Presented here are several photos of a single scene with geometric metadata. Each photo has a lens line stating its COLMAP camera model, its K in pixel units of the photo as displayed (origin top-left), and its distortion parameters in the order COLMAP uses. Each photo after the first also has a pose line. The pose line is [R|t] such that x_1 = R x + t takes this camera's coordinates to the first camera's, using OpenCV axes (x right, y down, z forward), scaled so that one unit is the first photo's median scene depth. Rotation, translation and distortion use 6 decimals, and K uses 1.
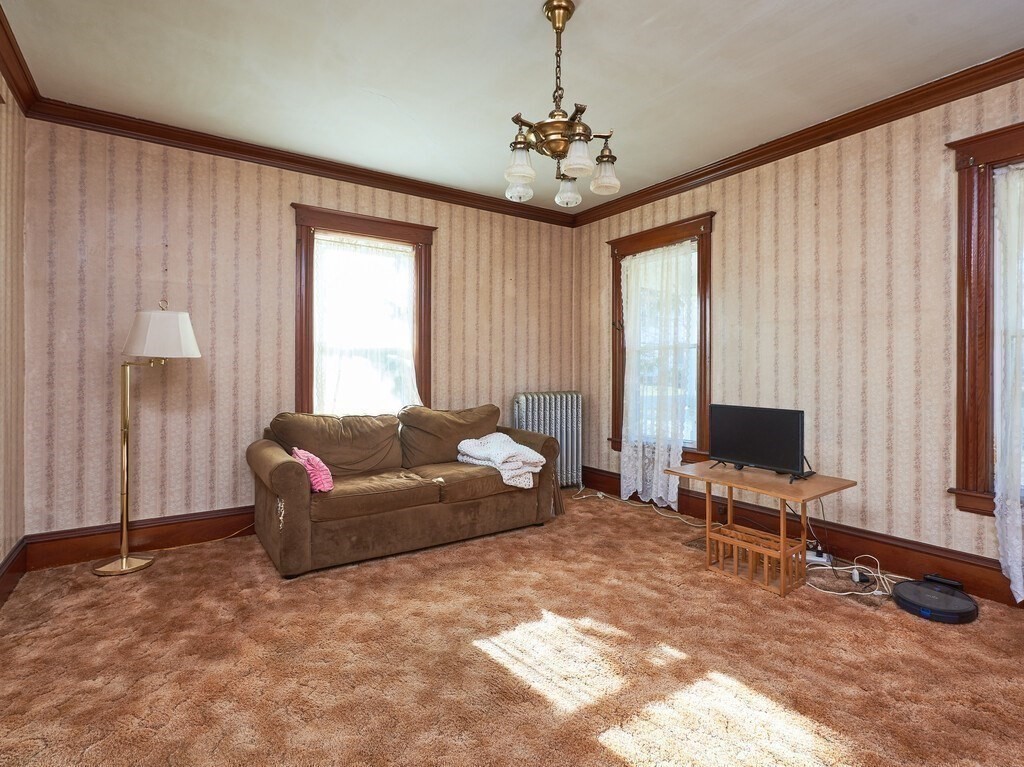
lens RADIAL K [[518.6, 0, 519.6], [0, 518.6, 377.4], [0, 0, 1]] dist [-0.022345, 0.003904]
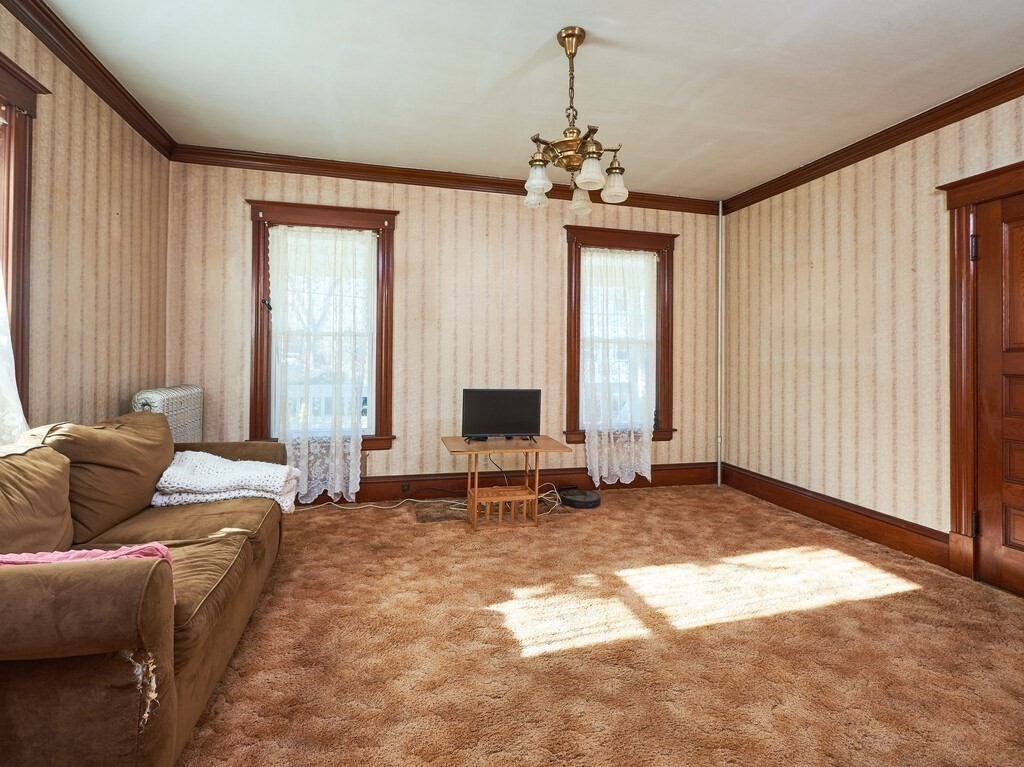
lens RADIAL K [[518.6, 0, 516.6], [0, 518.6, 358.0], [0, 0, 1]] dist [-0.022345, 0.003904]
pose [[0.329297, 0.006484, 0.944204, -0.735331], [0.002262, 0.999968, -0.007656, -0.009301], [-0.944224, 0.004657, 0.329272, 0.541569]]
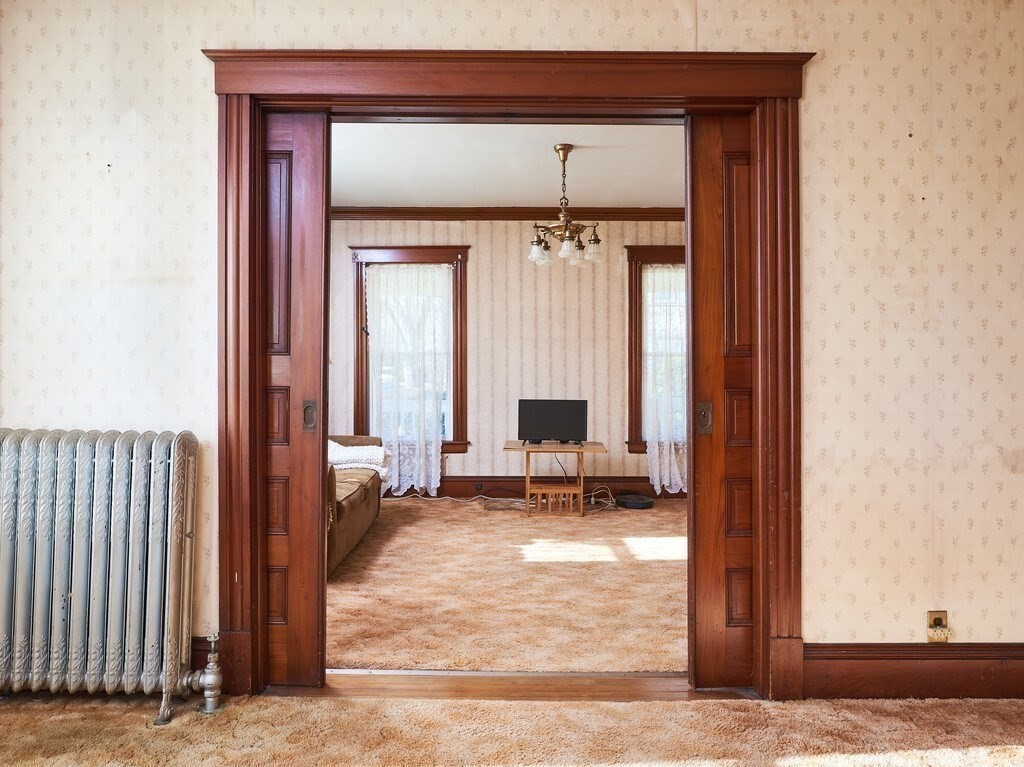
lens RADIAL K [[784.9, 0, 503.5], [0, 784.9, 383.4], [0, 0, 1]] dist [-0.047361, 0.000190]
pose [[0.560402, -0.011419, 0.828142, -1.483711], [0.011919, 0.999913, 0.005722, -0.002936], [-0.828135, 0.006664, 0.560489, -0.146716]]
